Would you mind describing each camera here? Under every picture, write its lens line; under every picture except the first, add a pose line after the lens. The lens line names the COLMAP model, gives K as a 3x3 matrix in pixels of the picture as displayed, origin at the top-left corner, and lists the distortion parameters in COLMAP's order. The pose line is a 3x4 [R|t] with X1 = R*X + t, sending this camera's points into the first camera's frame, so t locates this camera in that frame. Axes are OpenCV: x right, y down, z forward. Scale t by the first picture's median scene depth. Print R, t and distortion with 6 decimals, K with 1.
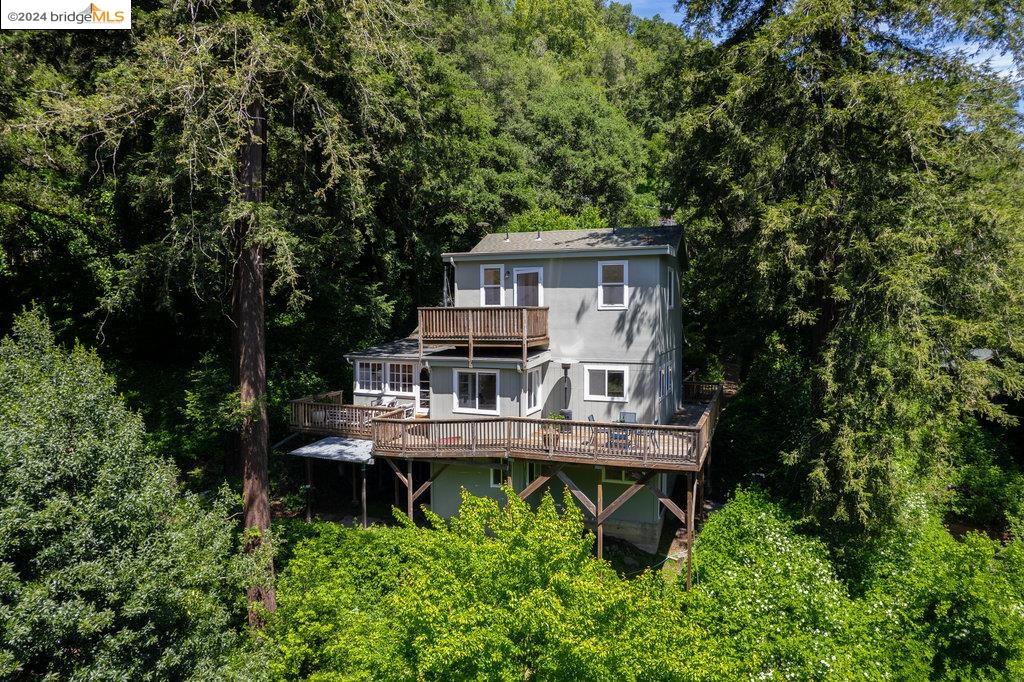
lens RADIAL K [[659.9, 0, 512.0], [0, 659.9, 341.0], [0, 0, 1]] dist [-0.079259, 0.078593]
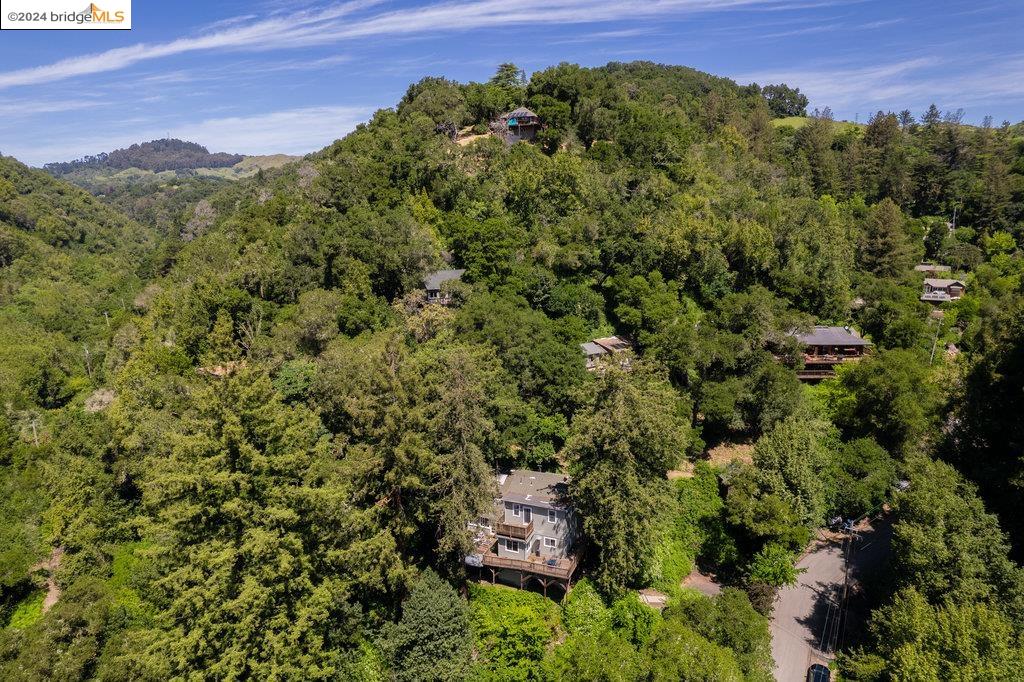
lens RADIAL K [[659.9, 0, 512.0], [0, 659.9, 341.0], [0, 0, 1]] dist [-0.079259, 0.078593]
pose [[0.999603, 0.000536, -0.028184, 0.042092], [0.004469, 0.984162, 0.177218, -1.600080], [0.027833, -0.177273, 0.983768, -2.207223]]
